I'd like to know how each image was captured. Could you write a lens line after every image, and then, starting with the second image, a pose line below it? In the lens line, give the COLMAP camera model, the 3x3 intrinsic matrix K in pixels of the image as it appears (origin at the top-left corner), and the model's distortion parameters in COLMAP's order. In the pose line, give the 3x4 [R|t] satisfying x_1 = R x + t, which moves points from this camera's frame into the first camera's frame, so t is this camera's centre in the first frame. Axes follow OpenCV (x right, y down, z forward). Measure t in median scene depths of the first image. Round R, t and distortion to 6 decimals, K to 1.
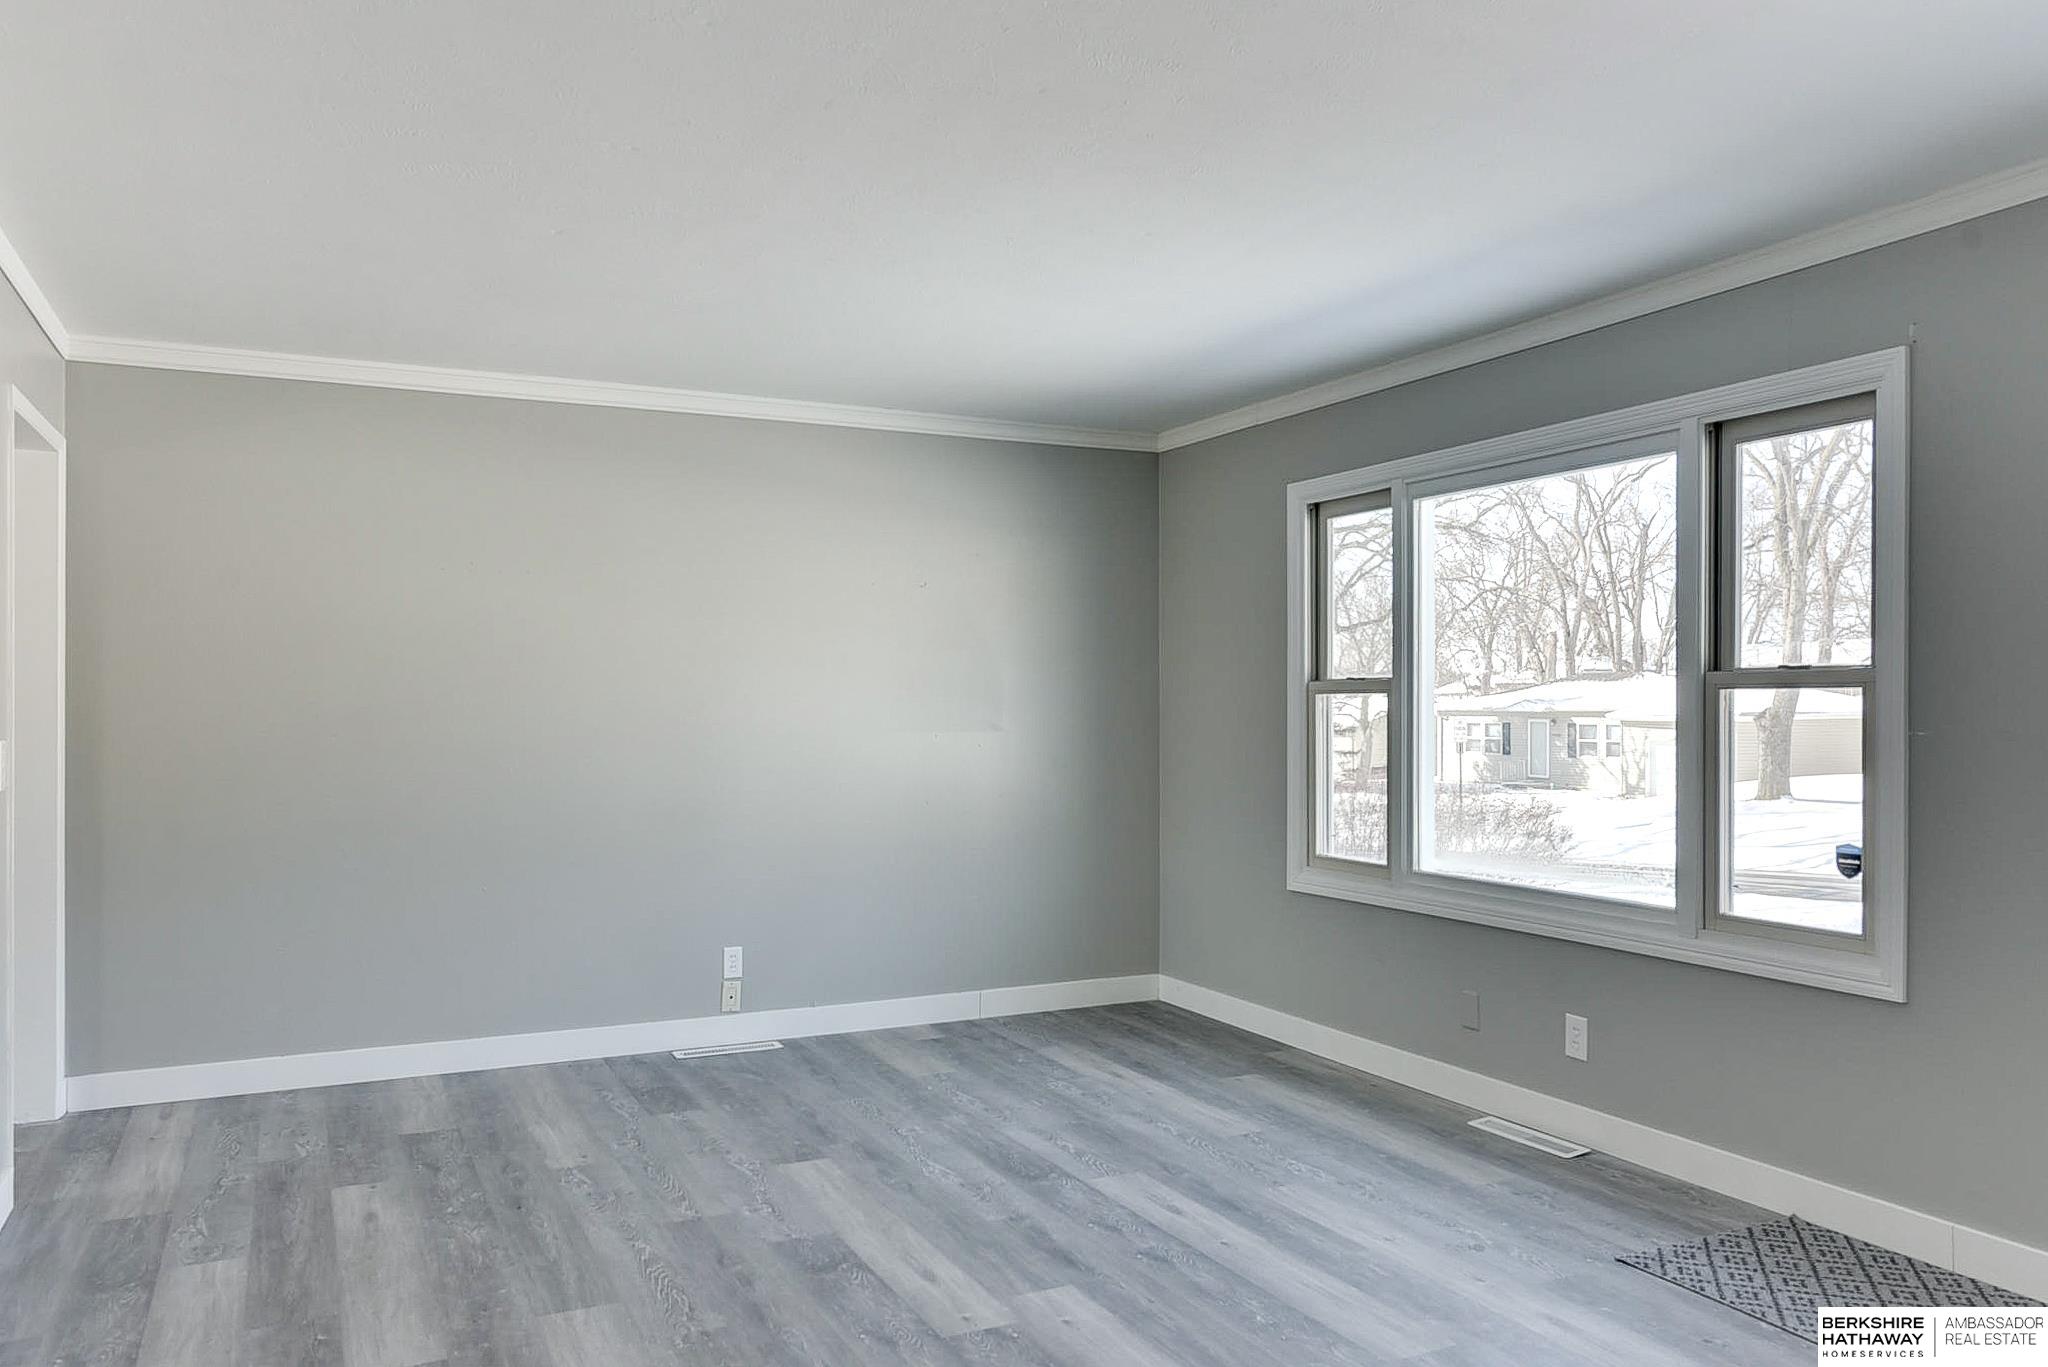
lens RADIAL K [[1451.1, 0, 1022.6], [0, 1451.1, 699.5], [0, 0, 1]] dist [-0.000764, -0.001552]
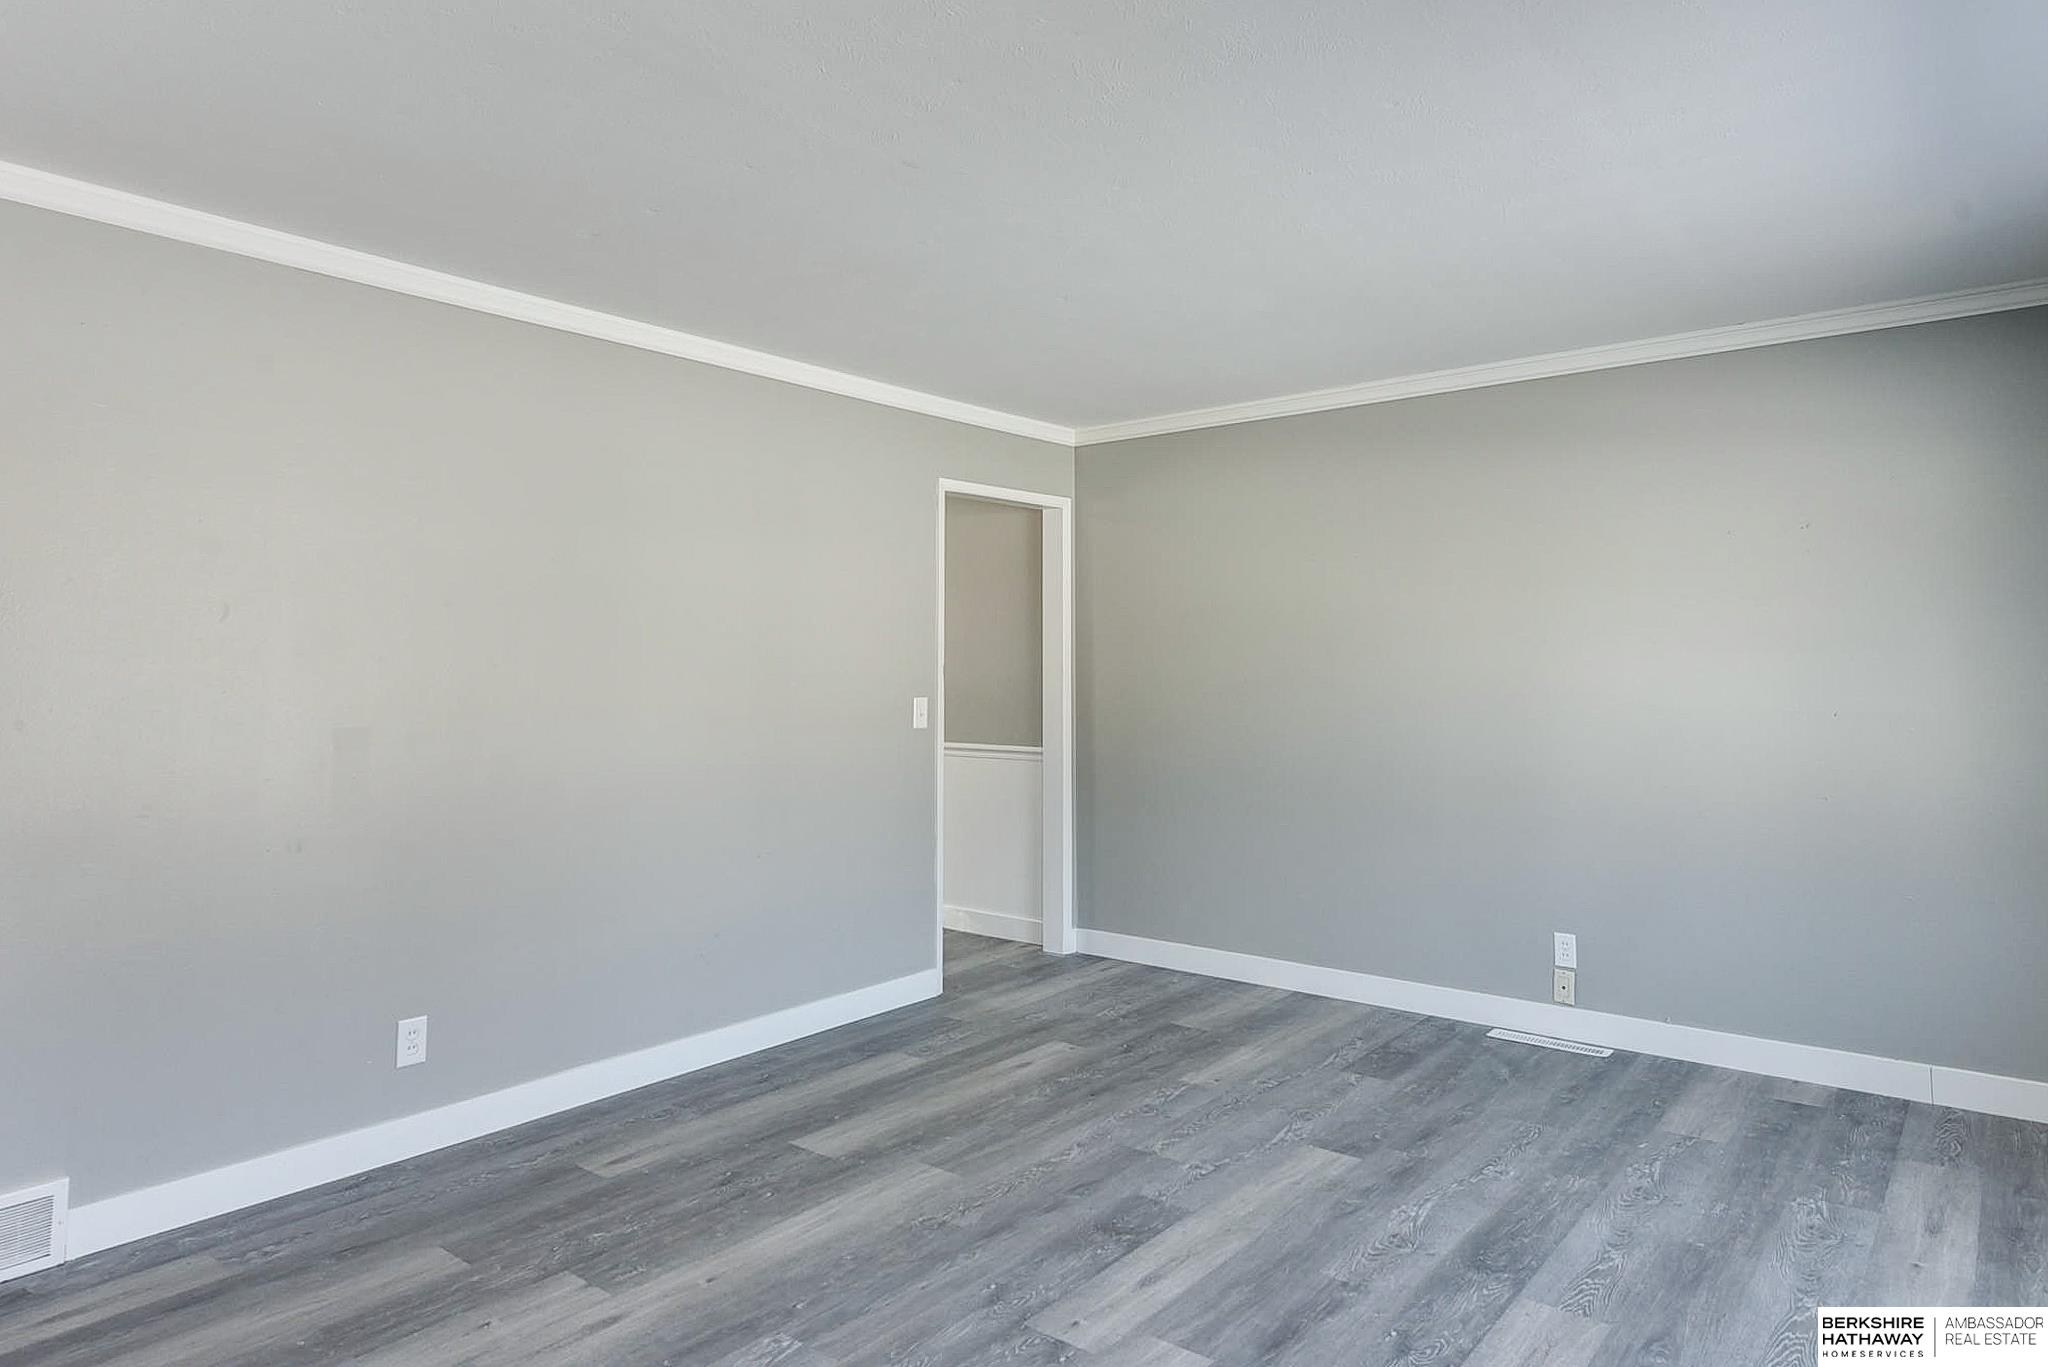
lens RADIAL K [[1234.3, 0, 1024.1], [0, 1234.3, 667.0], [0, 0, 1]] dist [0.002926, 0.000343]
pose [[0.420384, -0.001344, -0.907345, 0.521927], [0.006162, 0.999980, 0.001374, -0.011083], [0.907325, -0.006169, 0.420384, 0.466184]]
